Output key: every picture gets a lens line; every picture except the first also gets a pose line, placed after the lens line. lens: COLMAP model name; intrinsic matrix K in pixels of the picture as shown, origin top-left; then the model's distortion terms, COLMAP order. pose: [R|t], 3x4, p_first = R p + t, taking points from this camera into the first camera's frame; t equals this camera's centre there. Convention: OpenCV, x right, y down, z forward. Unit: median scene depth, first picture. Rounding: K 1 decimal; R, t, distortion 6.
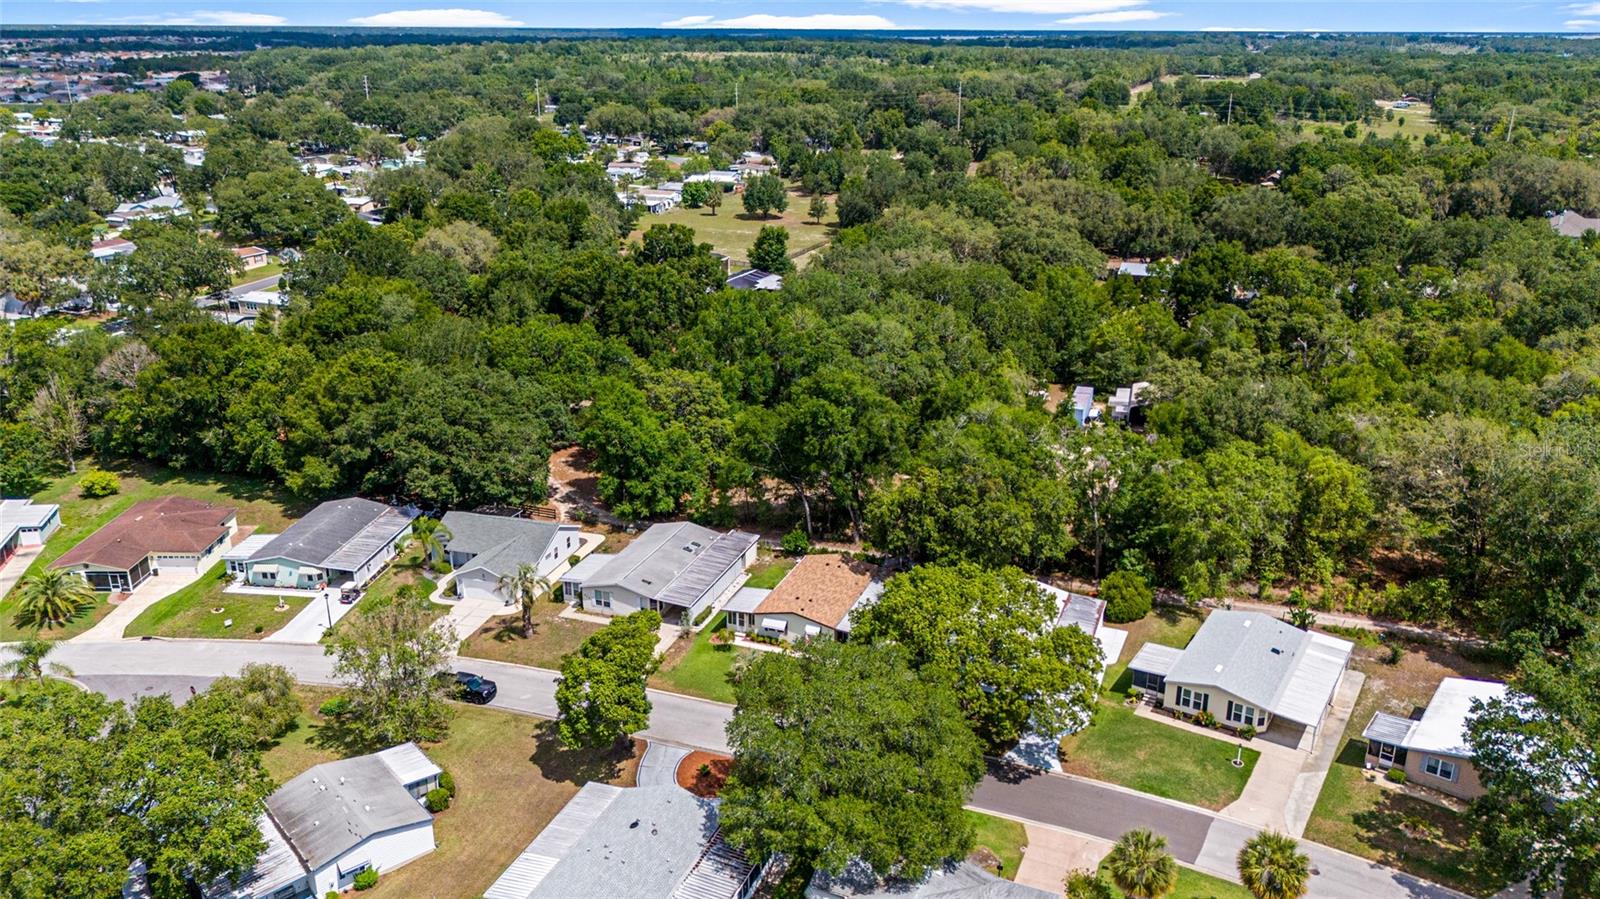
lens RADIAL K [[1192.8, 0, 797.2], [0, 1192.8, 446.7], [0, 0, 1]] dist [0.055859, -0.054312]
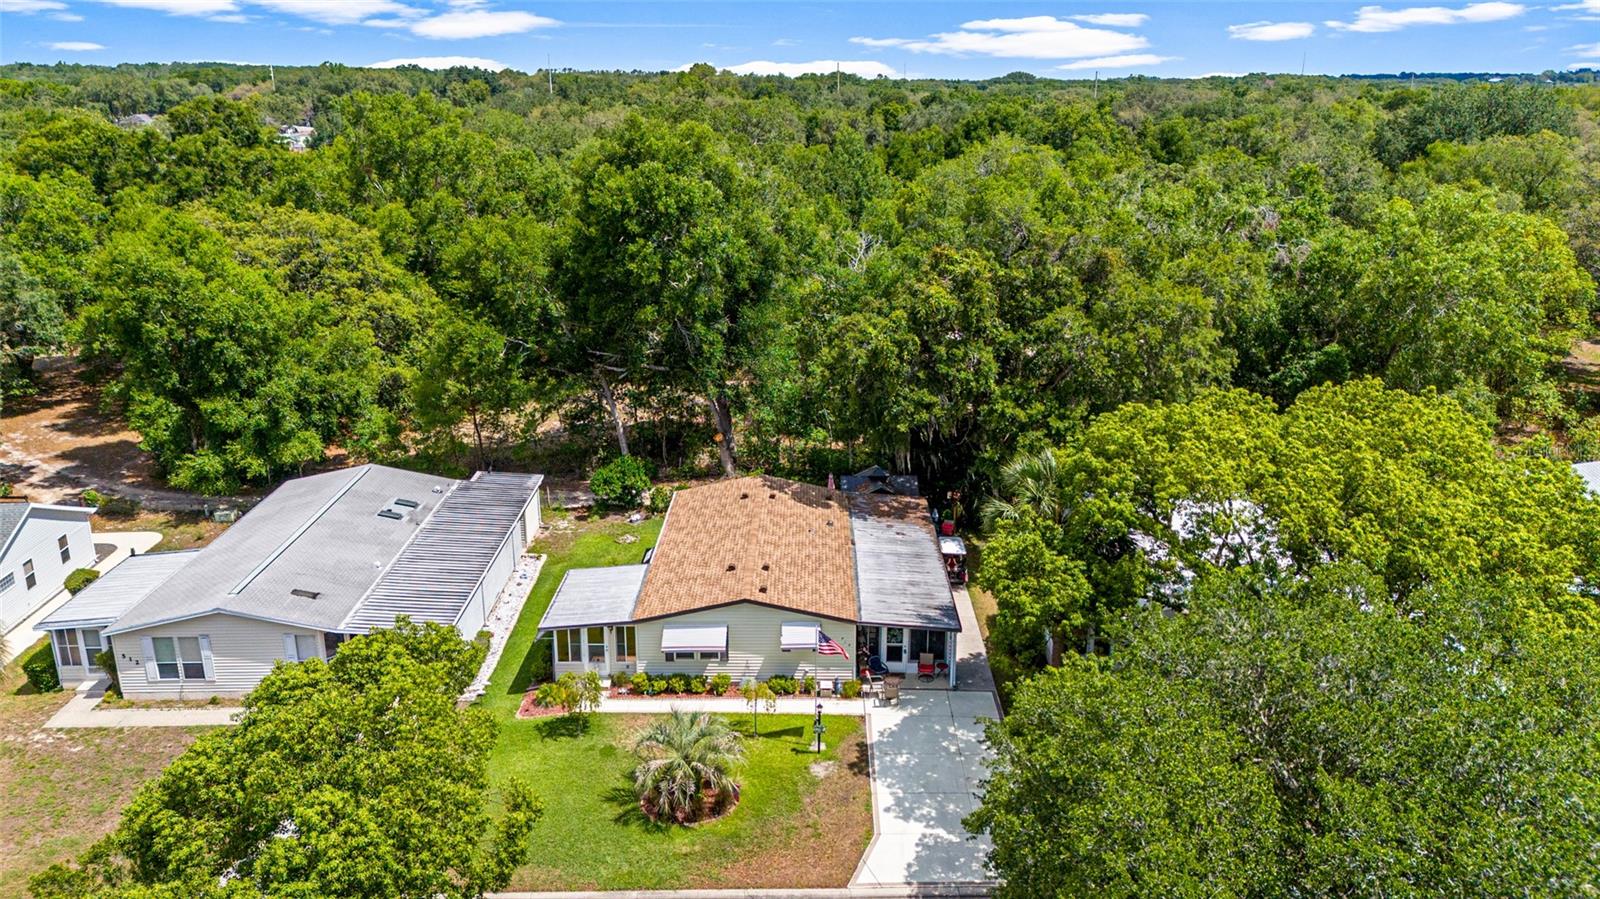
lens RADIAL K [[1192.8, 0, 796.3], [0, 1192.8, 451.2], [0, 0, 1]] dist [0.055859, -0.054312]
pose [[0.934800, -0.107430, 0.338537, -0.095741], [0.119264, 0.992760, -0.014285, 0.084445], [-0.334552, 0.053729, 0.940845, 0.538227]]
